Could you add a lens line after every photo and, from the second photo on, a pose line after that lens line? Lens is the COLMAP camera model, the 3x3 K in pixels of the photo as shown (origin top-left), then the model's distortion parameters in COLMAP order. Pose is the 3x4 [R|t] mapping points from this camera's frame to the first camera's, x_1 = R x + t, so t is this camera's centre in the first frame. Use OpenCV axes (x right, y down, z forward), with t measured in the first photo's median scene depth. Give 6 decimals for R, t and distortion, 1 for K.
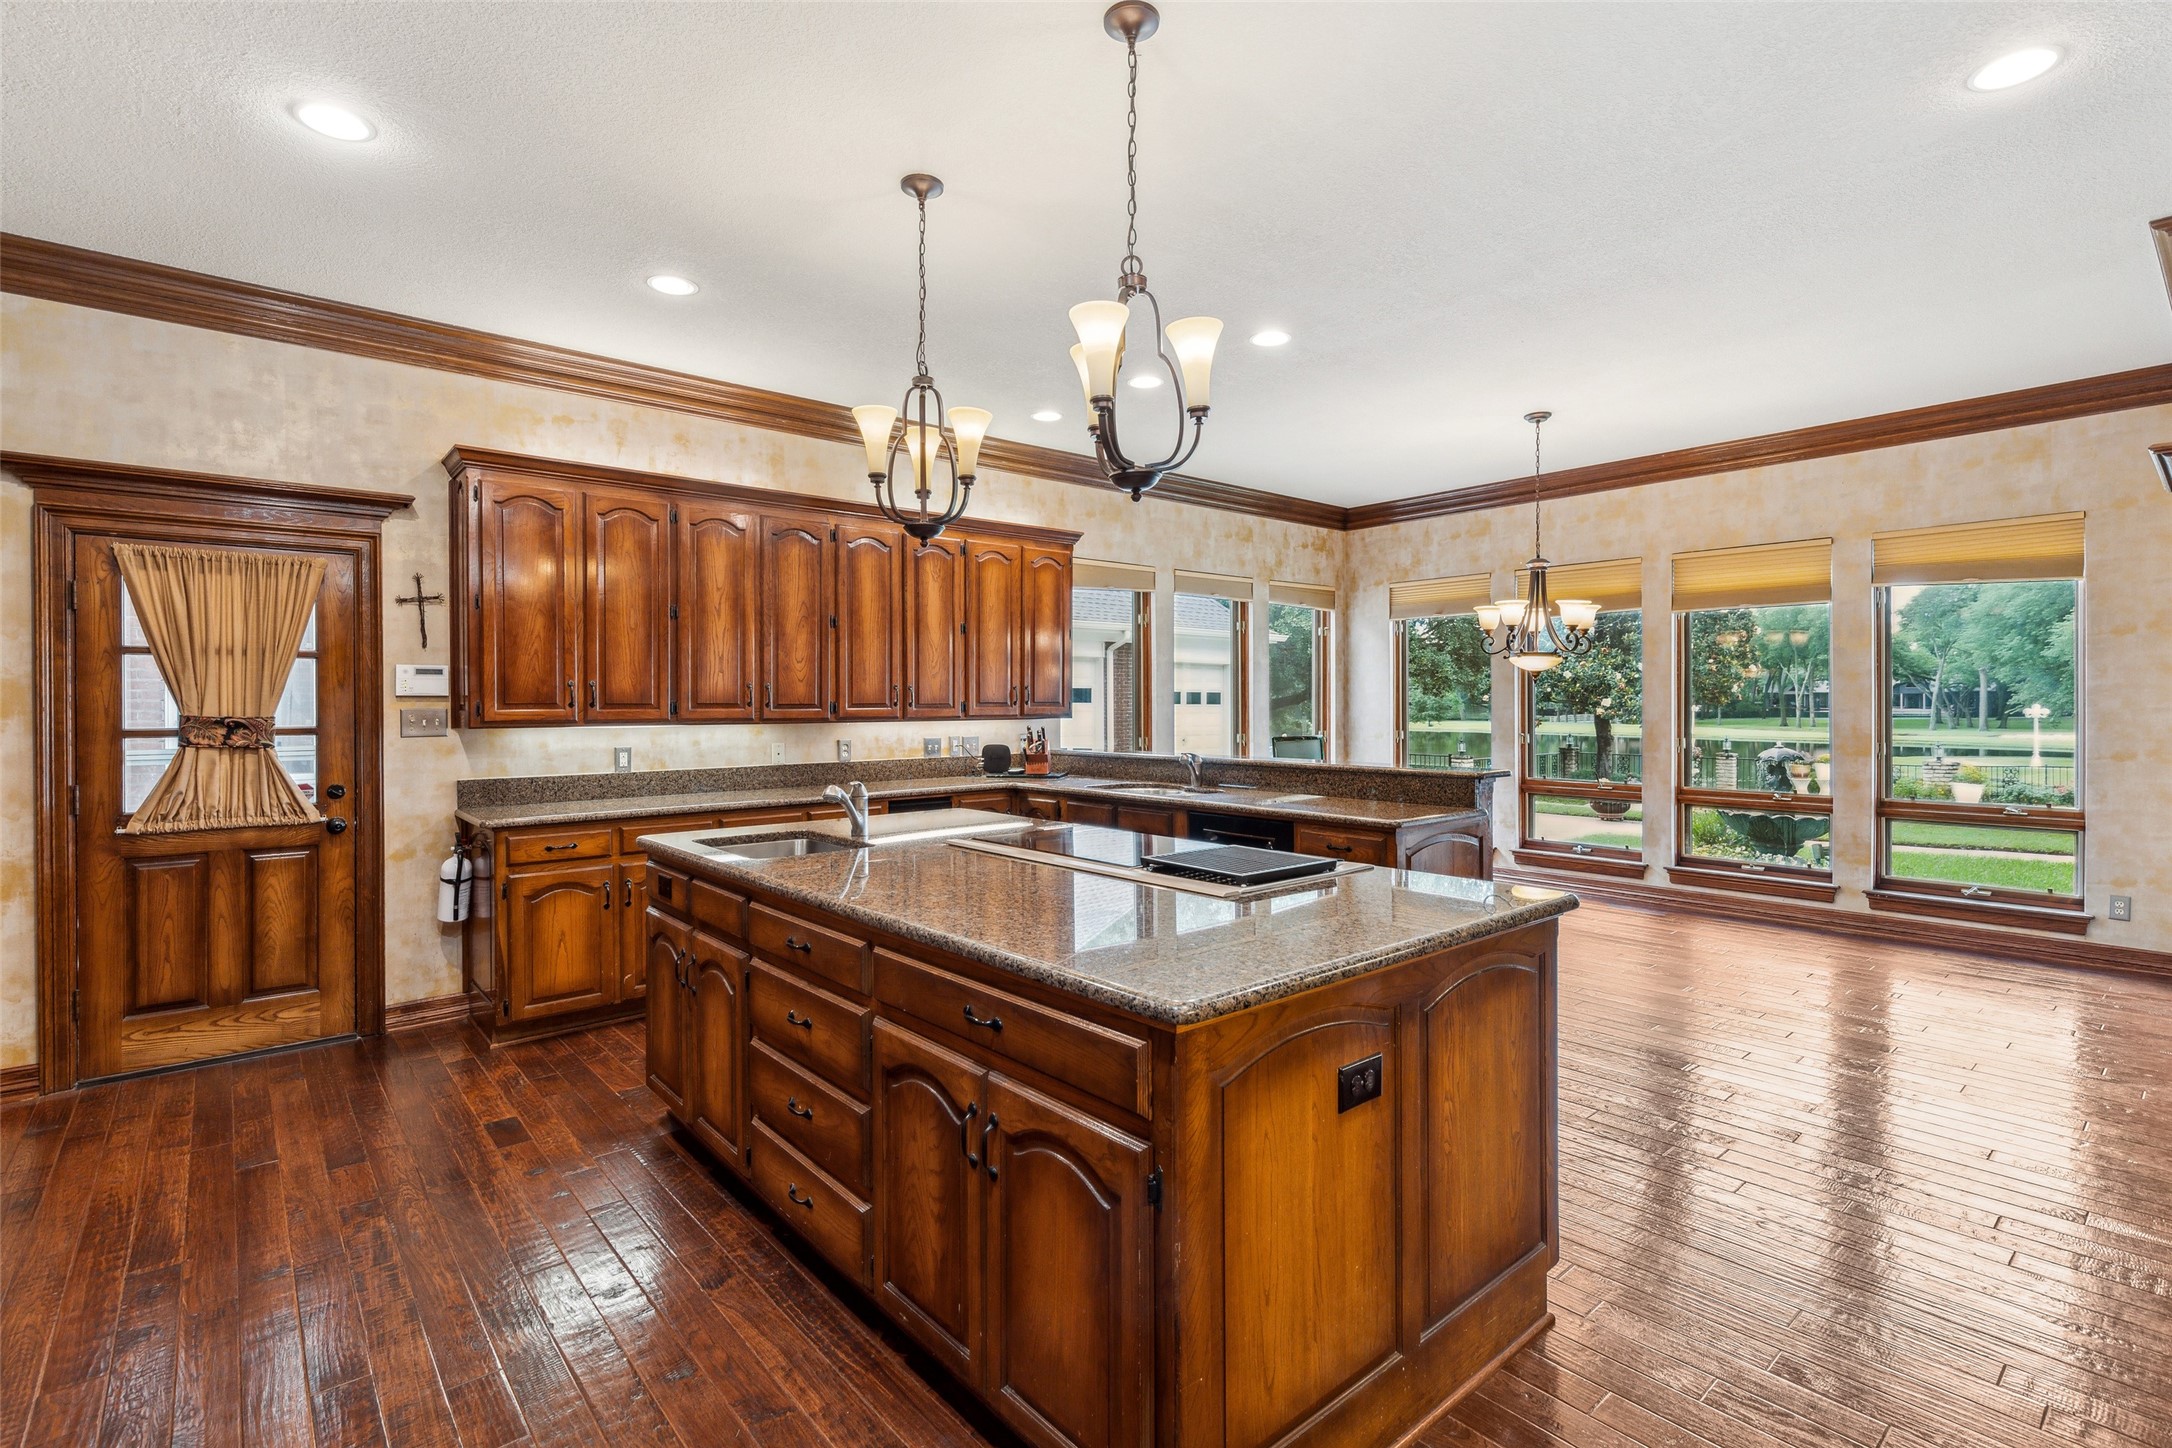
lens RADIAL K [[1000.2, 0, 1089.9], [0, 1000.2, 709.1], [0, 0, 1]] dist [-0.000193, 0.000568]
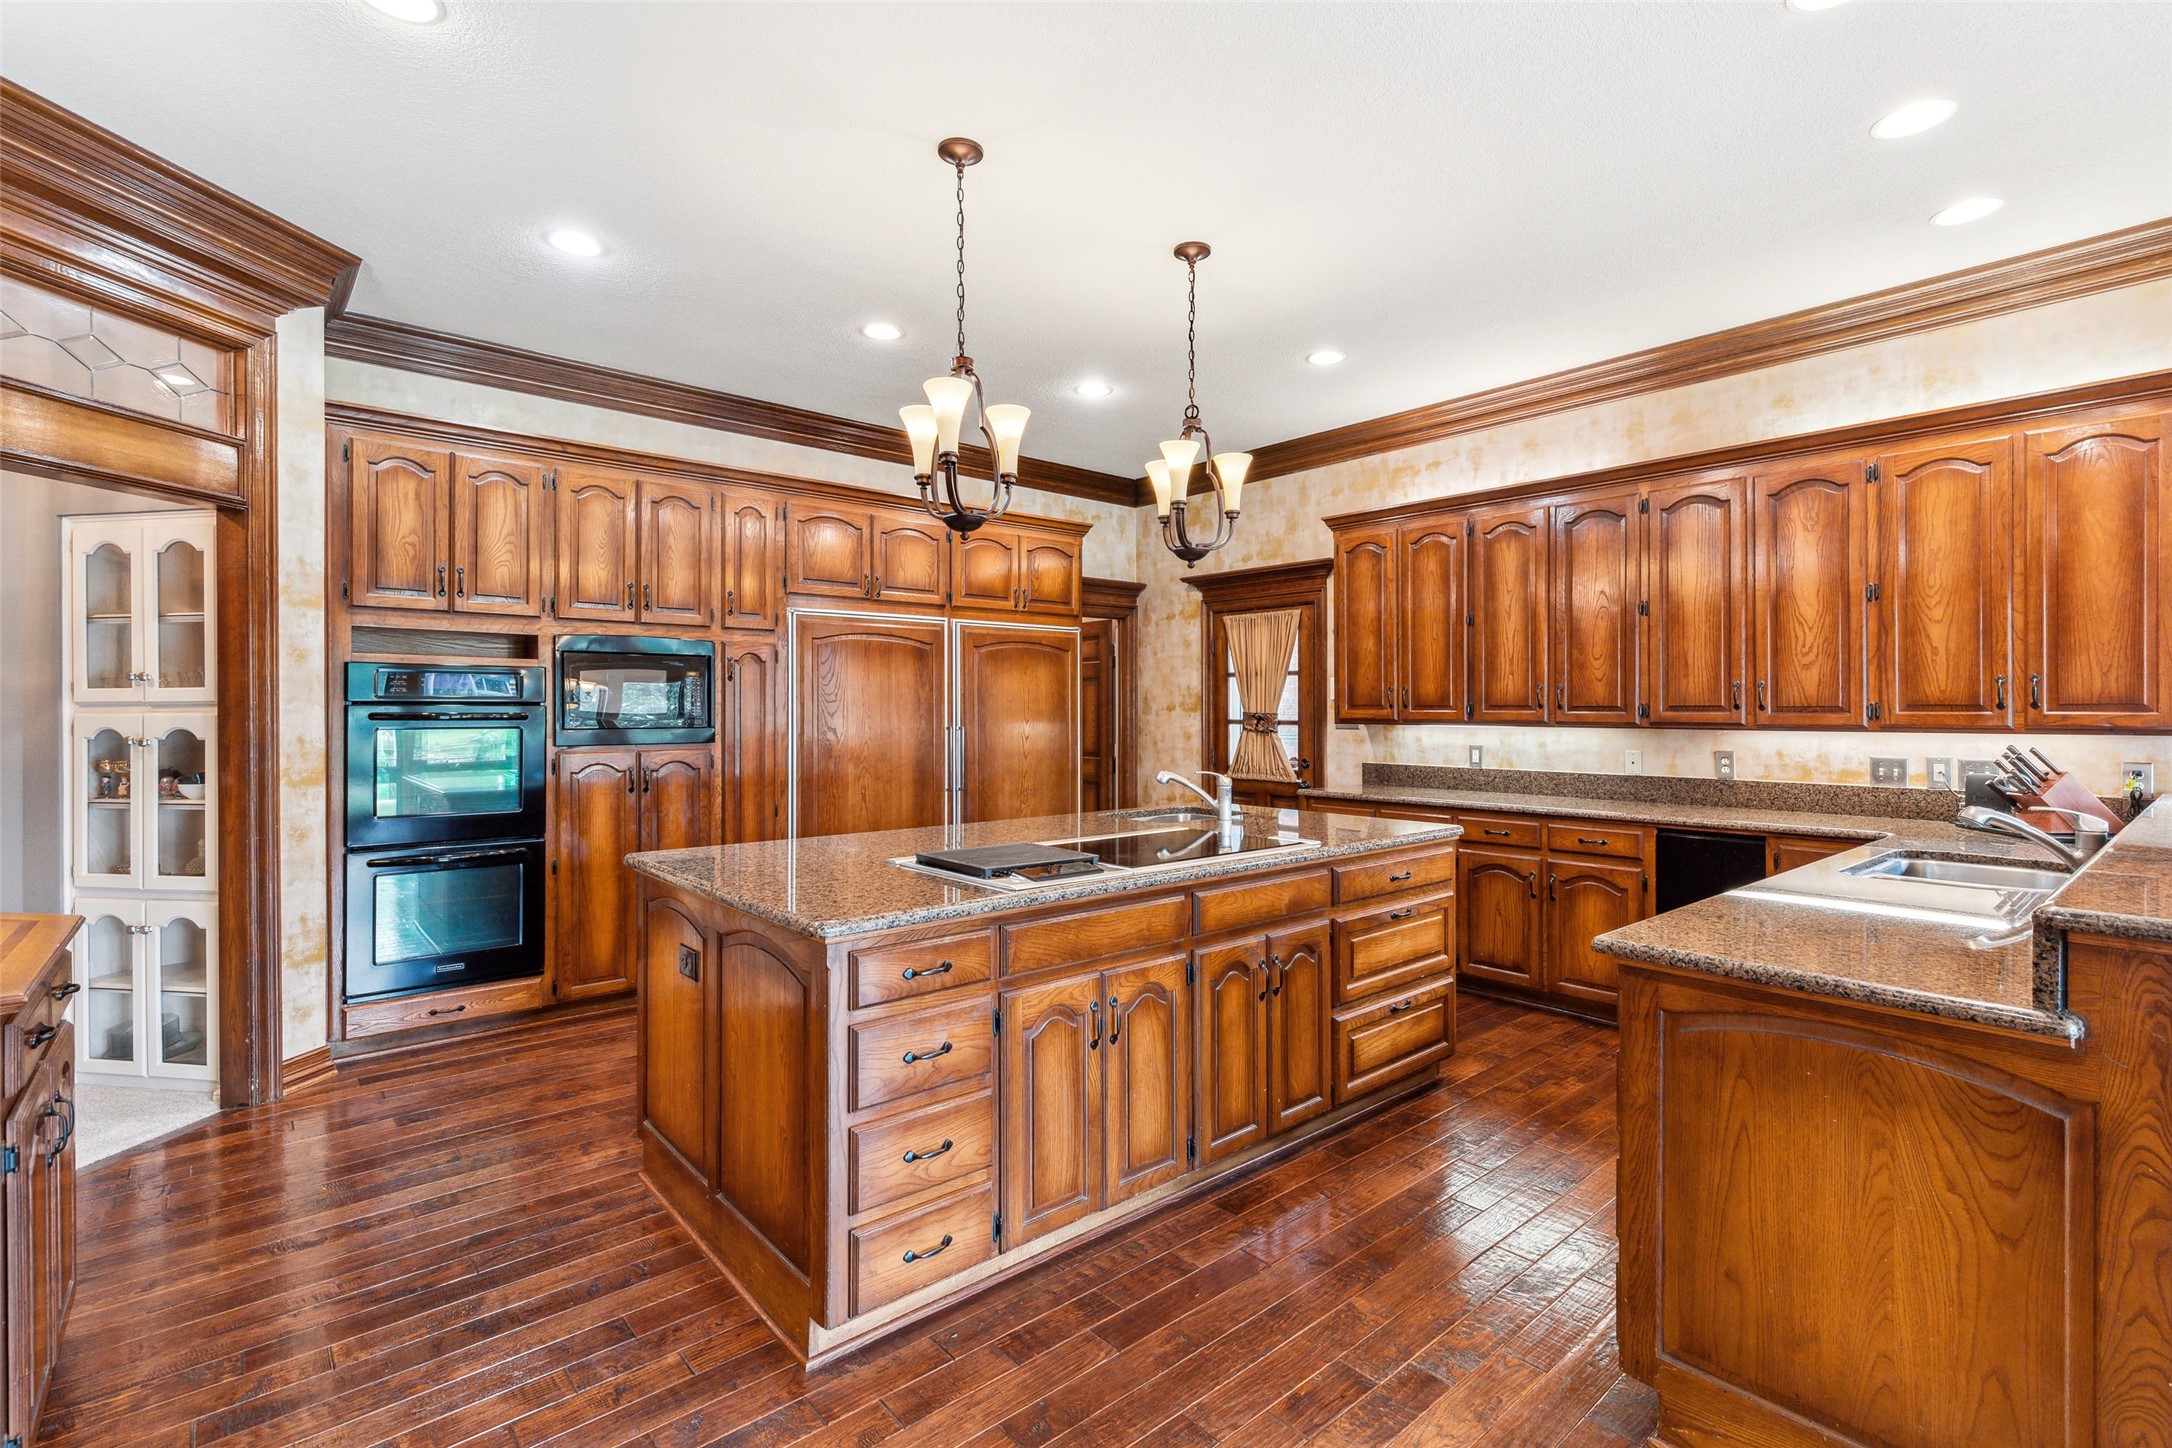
lens RADIAL K [[1000.2, 0, 1090.2], [0, 1000.2, 712.7], [0, 0, 1]] dist [-0.000193, 0.000568]
pose [[-0.010814, 0.008584, -0.999905, 0.596395], [-0.006183, 0.999943, 0.008652, -0.003987], [0.999922, 0.006276, -0.010760, 0.550724]]
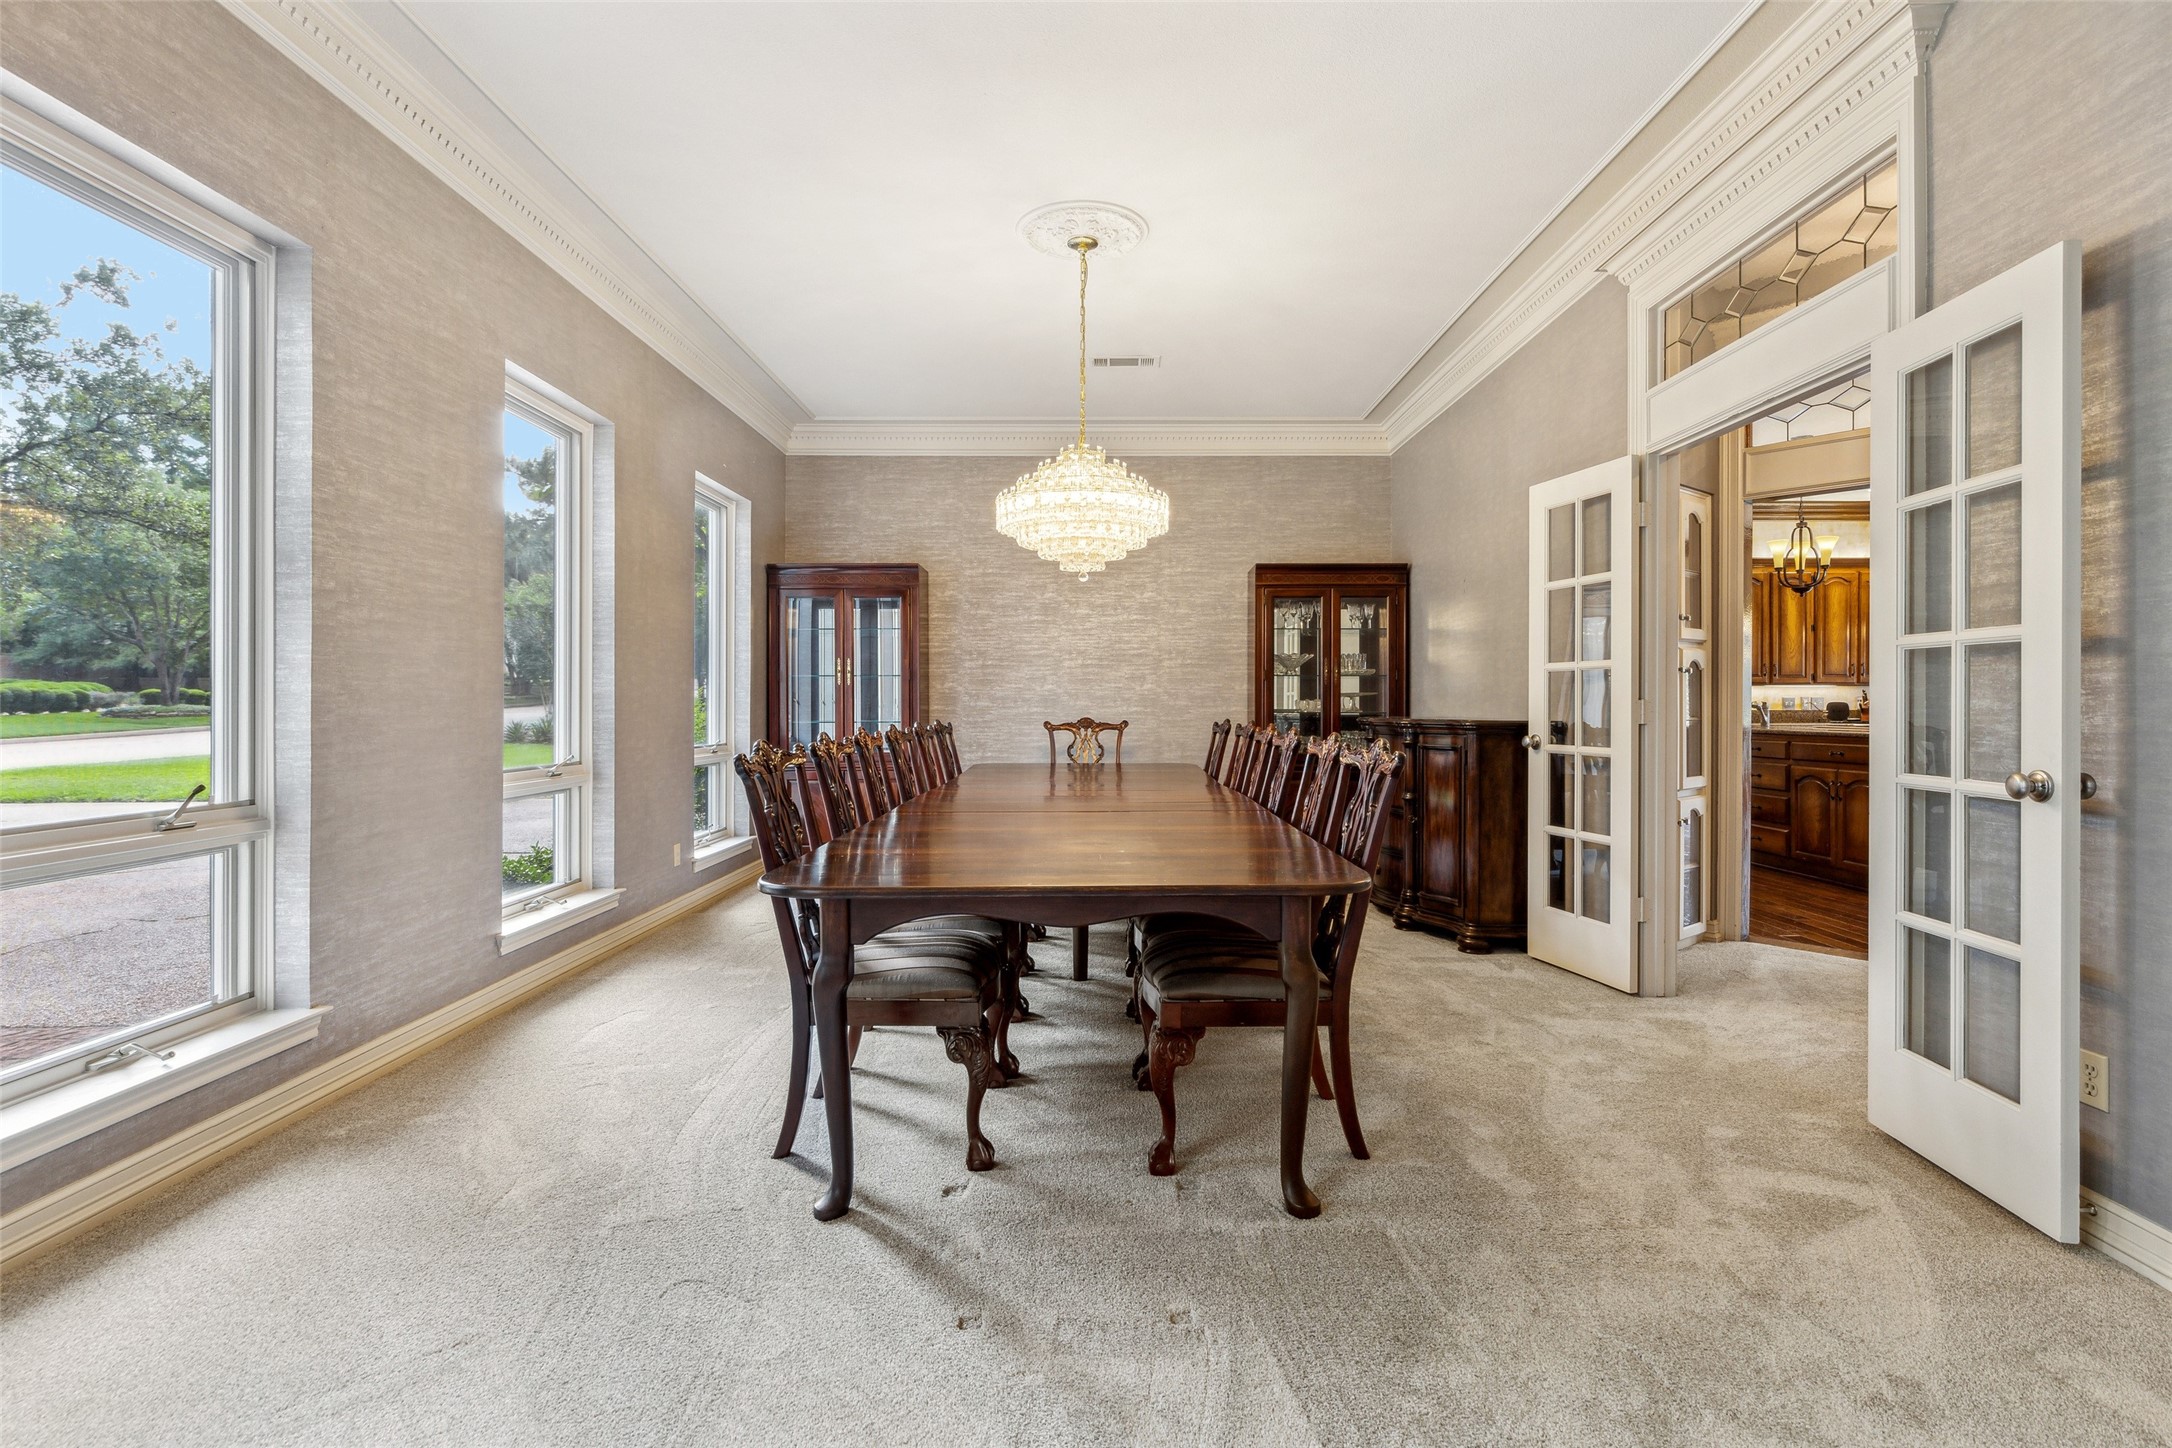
lens RADIAL K [[1042.5, 0, 1087.5], [0, 1042.5, 704.1], [0, 0, 1]] dist [-0.000408, -0.000021]
pose [[0.756709, 0.005737, -0.653727, 0.094357], [-0.007450, 0.999972, 0.000151, 0.055421], [0.653710, 0.004756, 0.756730, -1.129084]]
